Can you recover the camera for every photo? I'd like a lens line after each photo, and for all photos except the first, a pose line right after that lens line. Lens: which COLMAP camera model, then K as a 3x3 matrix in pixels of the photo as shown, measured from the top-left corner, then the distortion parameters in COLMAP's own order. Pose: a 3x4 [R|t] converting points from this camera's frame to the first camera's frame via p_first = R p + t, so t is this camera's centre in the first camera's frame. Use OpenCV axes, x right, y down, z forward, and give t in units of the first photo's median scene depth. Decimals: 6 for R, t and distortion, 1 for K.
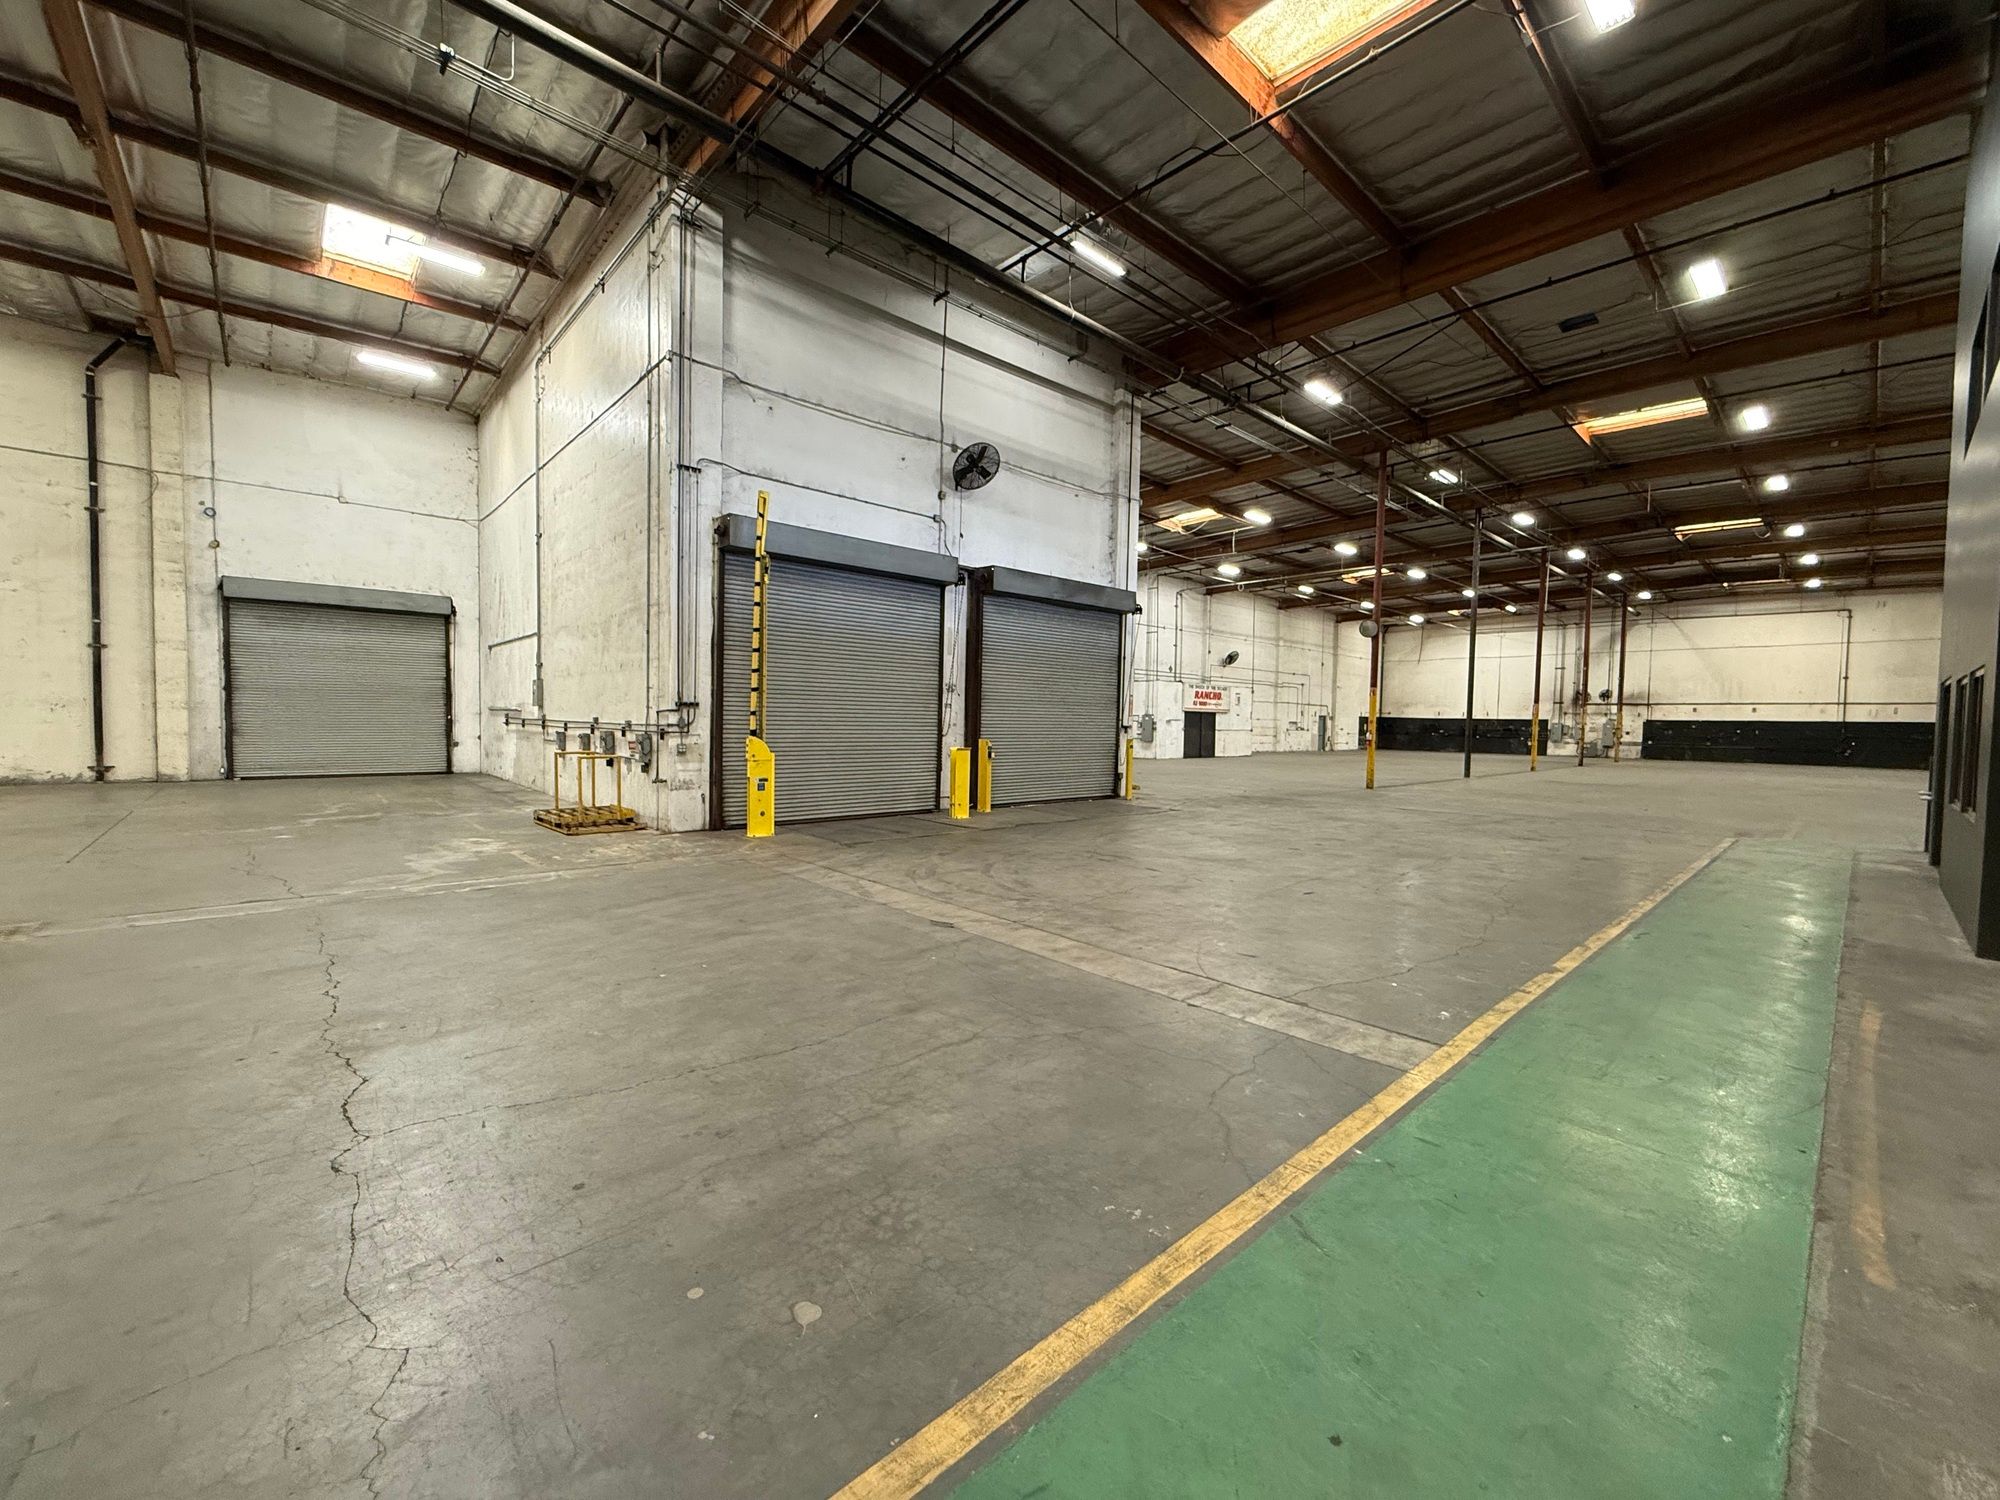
lens RADIAL K [[799.5, 0, 998.0], [0, 799.5, 748.6], [0, 0, 1]] dist [0.003463, -0.001196]
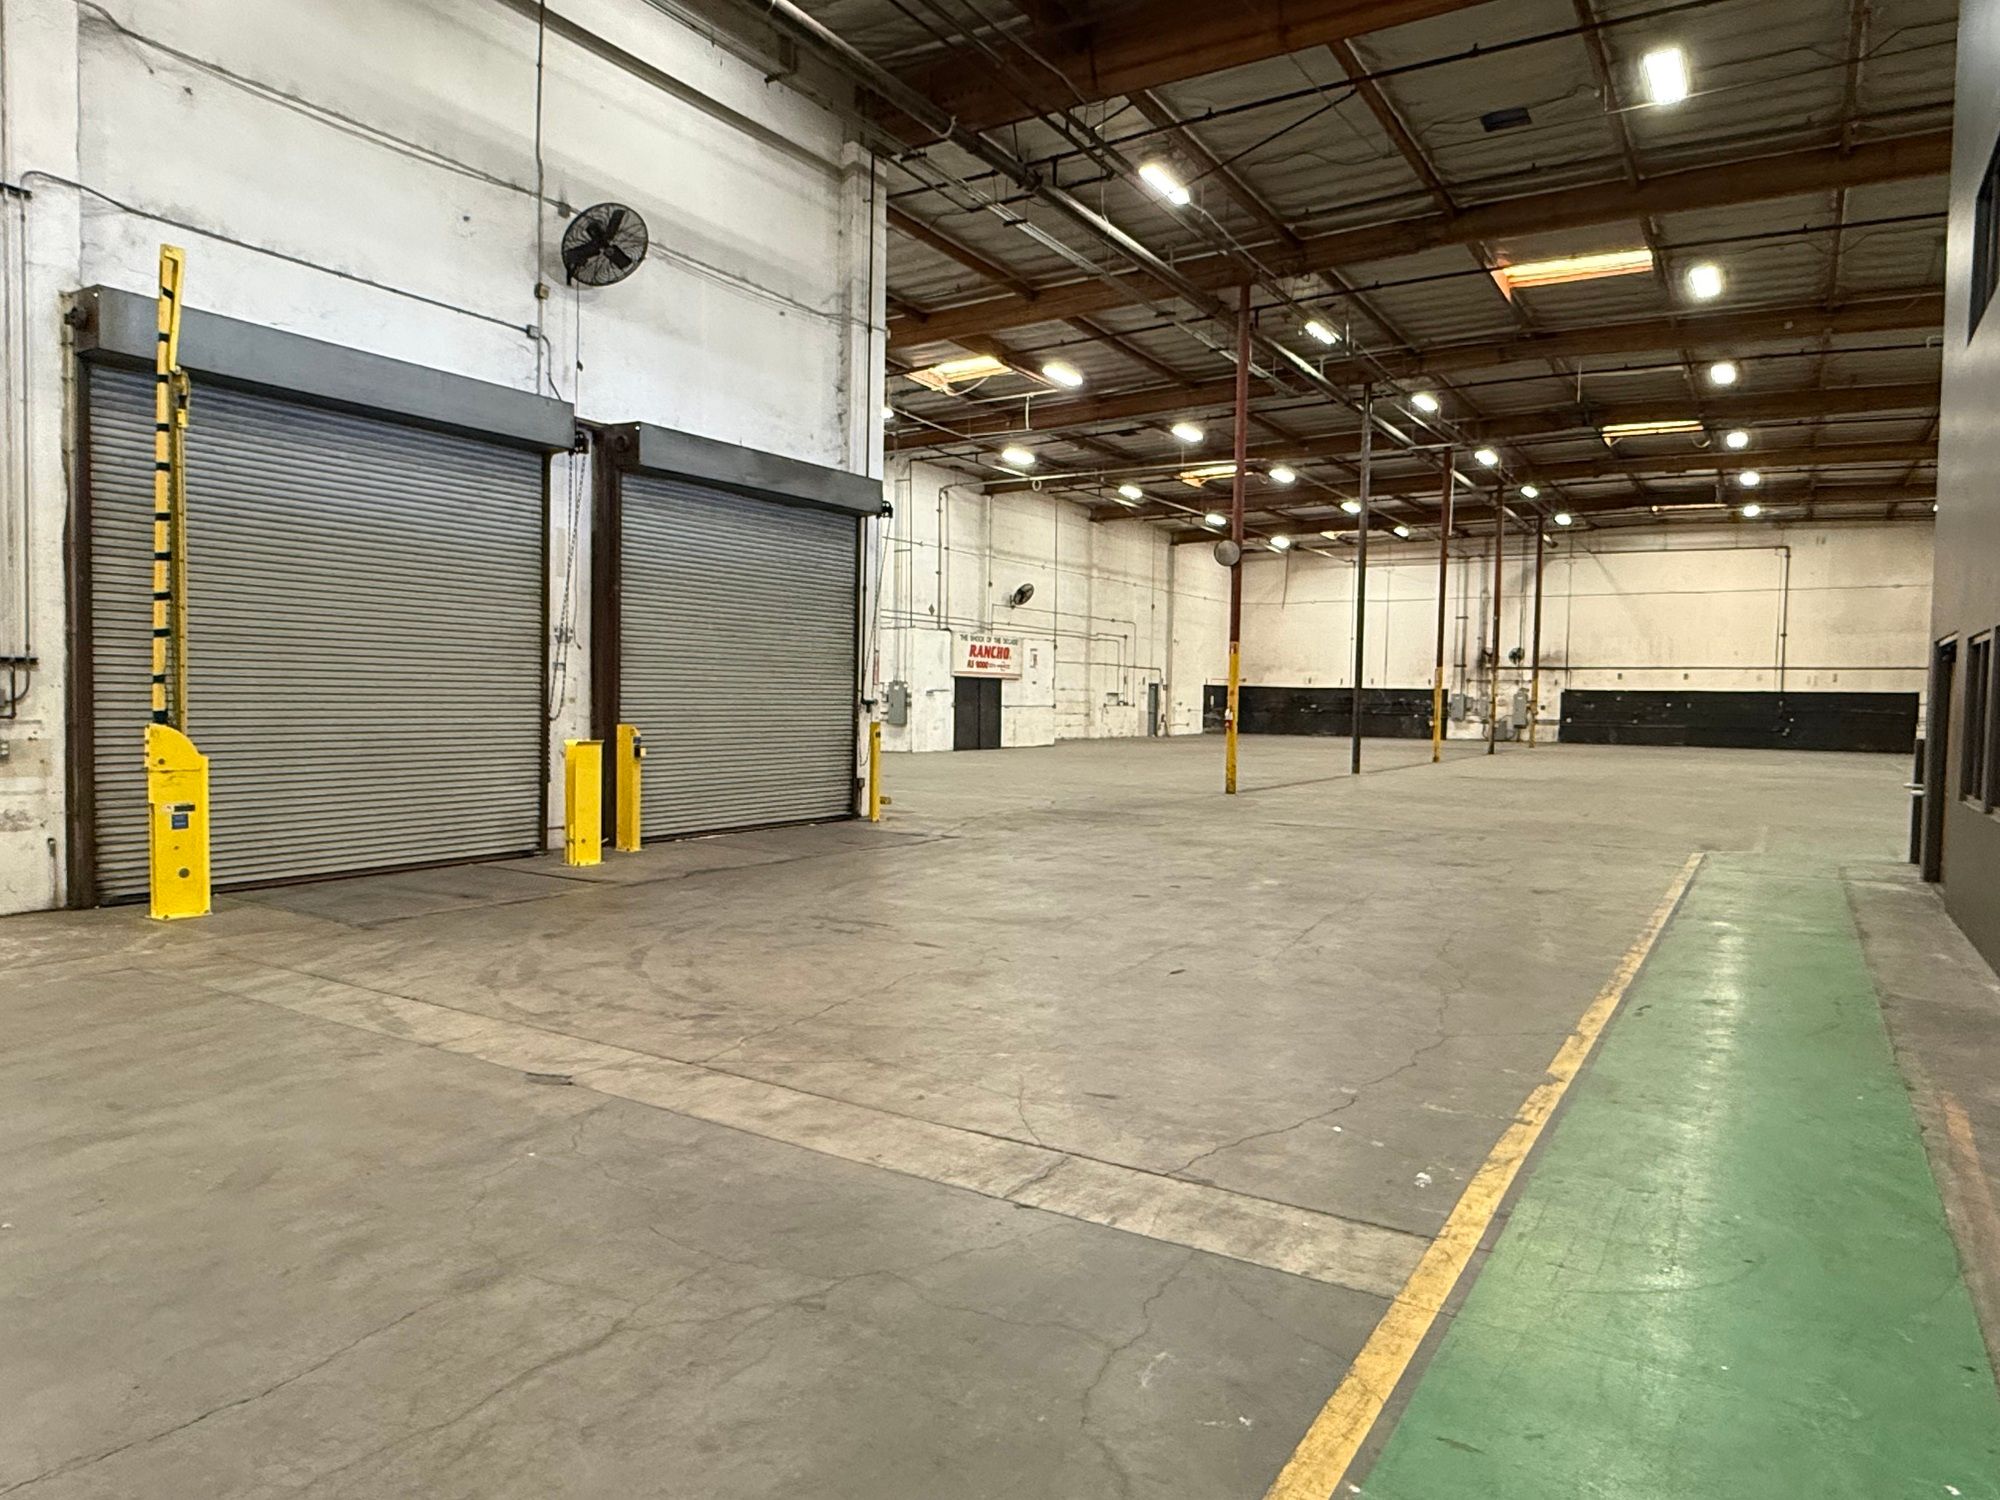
lens RADIAL K [[1267.6, 0, 995.4], [0, 1267.6, 757.3], [0, 0, 1]] dist [-0.002517, 0.003359]
pose [[0.964877, -0.014905, 0.262280, -0.000682], [0.010412, 0.999774, 0.018511, -0.002227], [-0.262497, -0.015130, 0.964814, 0.044347]]
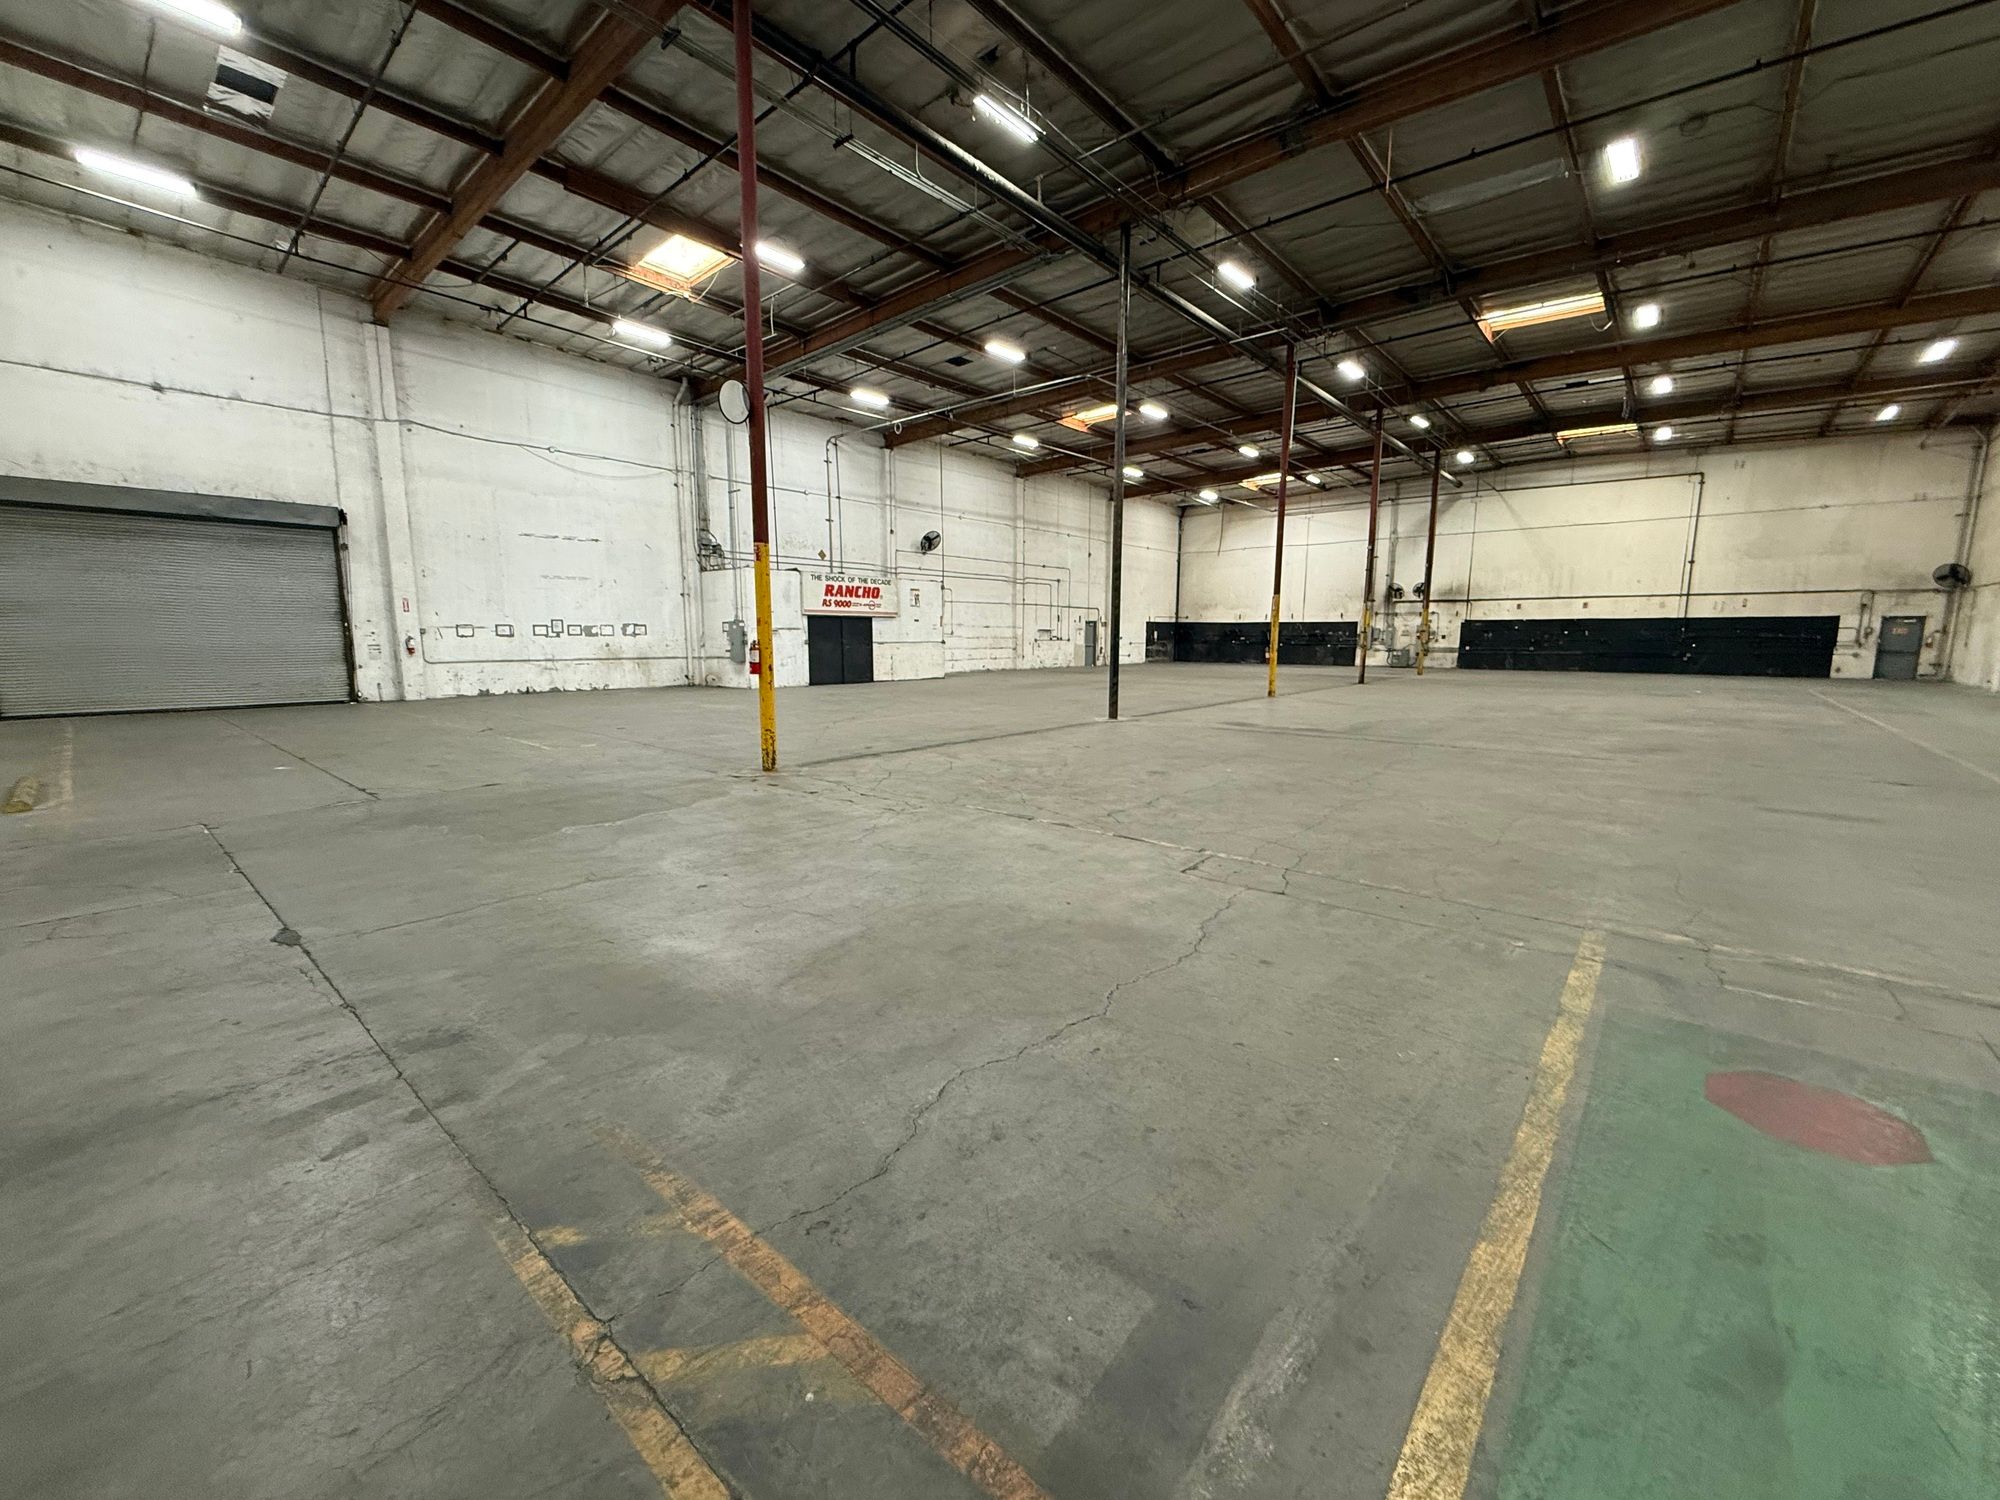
lens RADIAL K [[799.5, 0, 1001.5], [0, 799.5, 749.2], [0, 0, 1]] dist [0.003463, -0.001196]
pose [[0.992872, -0.032947, 0.114538, 0.758898], [0.020341, 0.993775, 0.109537, -0.013297], [-0.117434, -0.106427, 0.987361, 0.744377]]
